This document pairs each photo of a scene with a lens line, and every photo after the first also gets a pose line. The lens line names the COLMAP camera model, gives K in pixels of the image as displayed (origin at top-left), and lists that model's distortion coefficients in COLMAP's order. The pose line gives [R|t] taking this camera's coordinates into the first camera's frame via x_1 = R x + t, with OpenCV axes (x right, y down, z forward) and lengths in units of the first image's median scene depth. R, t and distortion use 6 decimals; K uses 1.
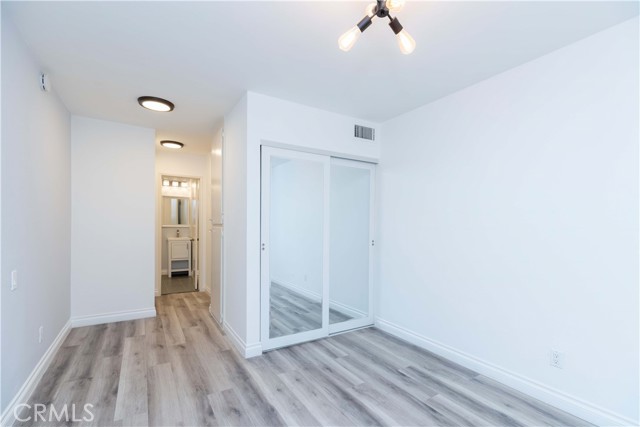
lens RADIAL K [[293.1, 0, 315.9], [0, 293.1, 217.2], [0, 0, 1]] dist [0.001563, 0.000464]
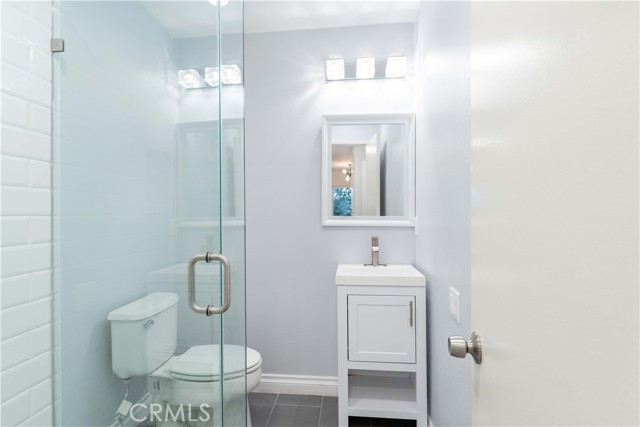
lens RADIAL K [[335.5, 0, 318.4], [0, 335.5, 213.6], [0, 0, 1]] dist [-0.000423, -0.000035]
pose [[0.792757, -0.004756, -0.609520, -0.404437], [0.008729, 0.999956, 0.003550, 0.025955], [0.609476, -0.008135, 0.792763, 0.902331]]
